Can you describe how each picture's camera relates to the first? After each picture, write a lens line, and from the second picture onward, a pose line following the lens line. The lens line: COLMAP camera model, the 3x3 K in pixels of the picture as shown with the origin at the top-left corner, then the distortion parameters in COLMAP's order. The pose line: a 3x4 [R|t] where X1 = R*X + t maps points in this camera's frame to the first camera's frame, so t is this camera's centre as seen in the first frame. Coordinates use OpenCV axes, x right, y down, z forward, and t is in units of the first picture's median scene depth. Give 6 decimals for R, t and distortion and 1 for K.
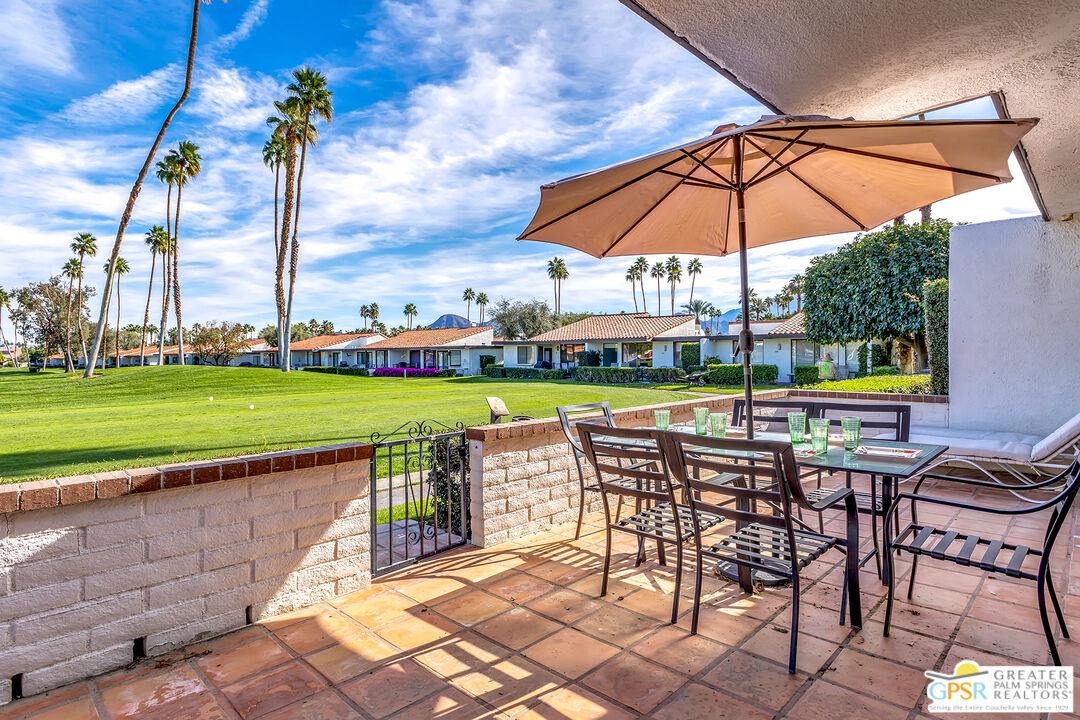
lens RADIAL K [[569.5, 0, 540.9], [0, 569.5, 351.6], [0, 0, 1]] dist [0.001844, -0.001040]
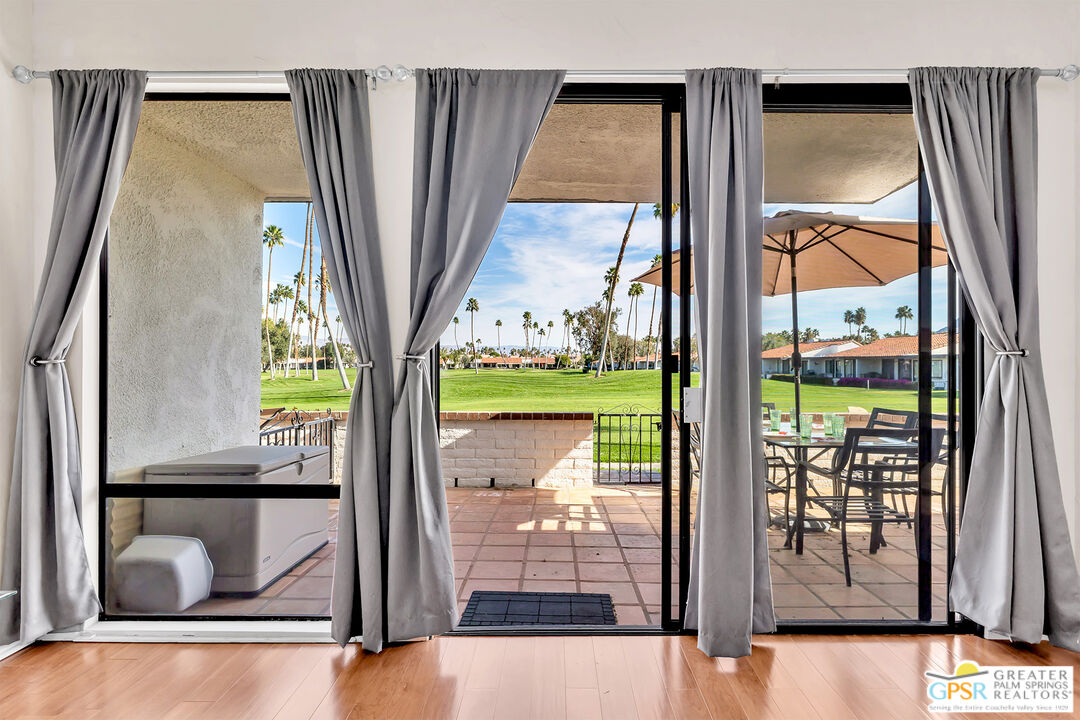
lens RADIAL K [[587.8, 0, 553.4], [0, 587.8, 357.5], [0, 0, 1]] dist [0.000556, -0.002257]
pose [[0.695381, 0.007489, -0.718602, 0.071817], [-0.009160, 0.999957, 0.001557, -0.001678], [0.718583, 0.005500, 0.695420, -0.032491]]
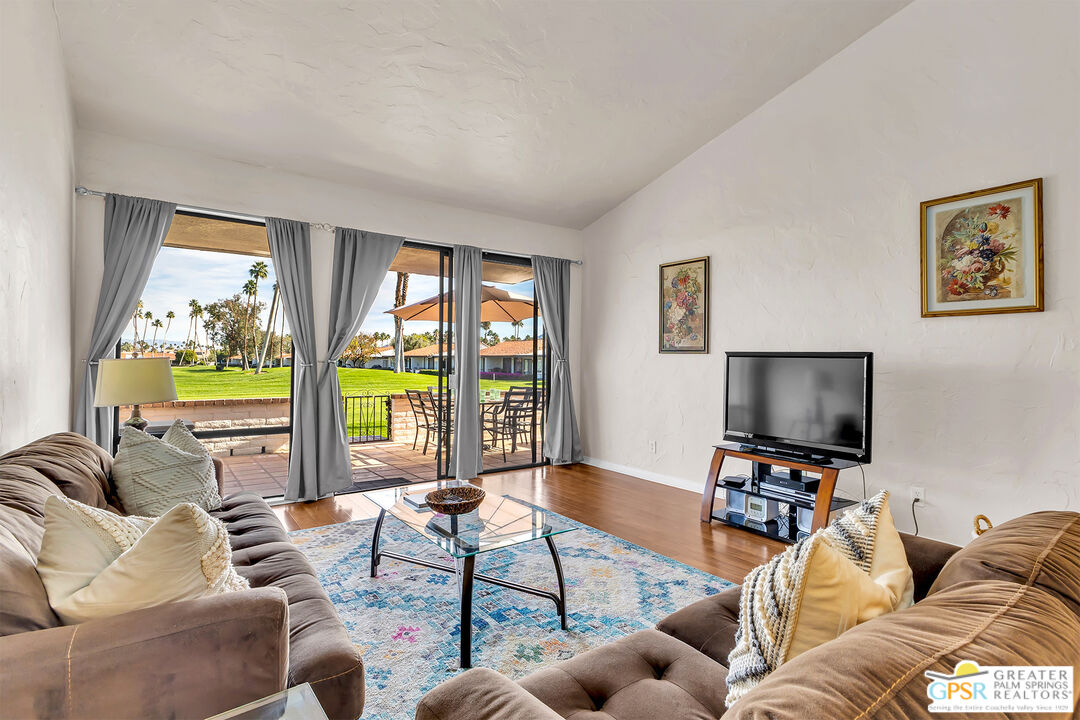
lens RADIAL K [[525.0, 0, 586.2], [0, 525.0, 357.0], [0, 0, 1]] dist [0.003803, 0.000474]
pose [[0.991014, 0.018214, -0.132509, 0.076421], [-0.018972, 0.999810, -0.004461, -0.002031], [0.132403, 0.006935, 0.991172, -0.053077]]
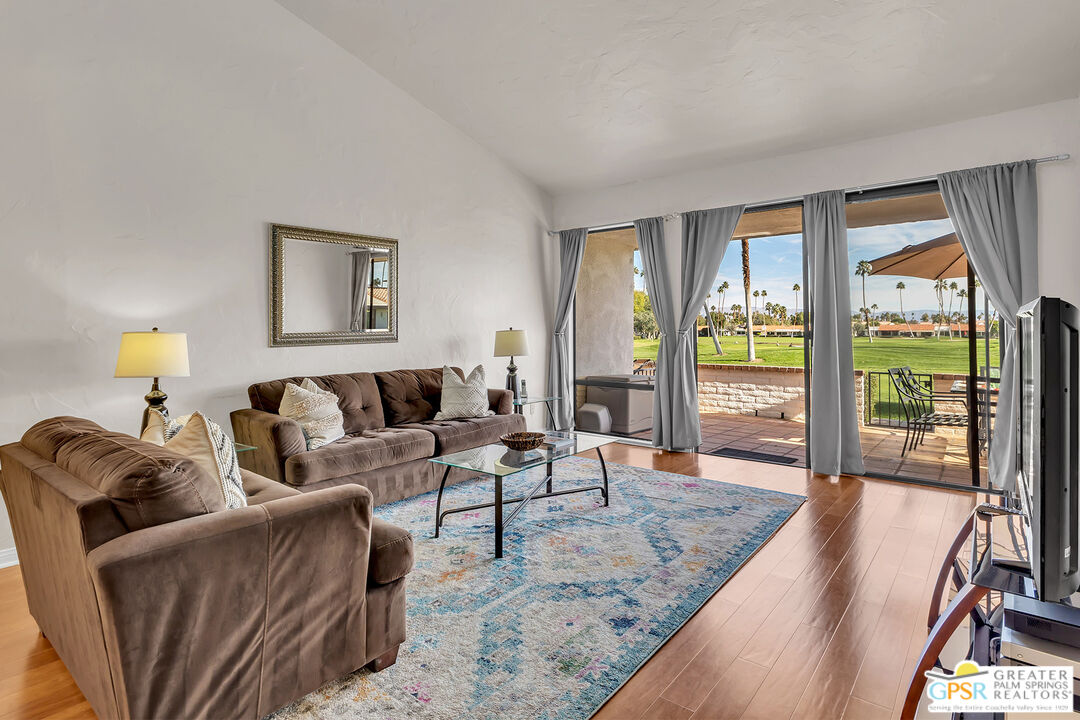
lens RADIAL K [[560.6, 0, 527.1], [0, 560.6, 320.8], [0, 0, 1]] dist [-0.002549, 0.000018]
pose [[0.082498, -0.004585, -0.996581, 0.094375], [0.001437, 0.999989, -0.004481, -0.002230], [0.996590, -0.001062, 0.082504, -0.037464]]
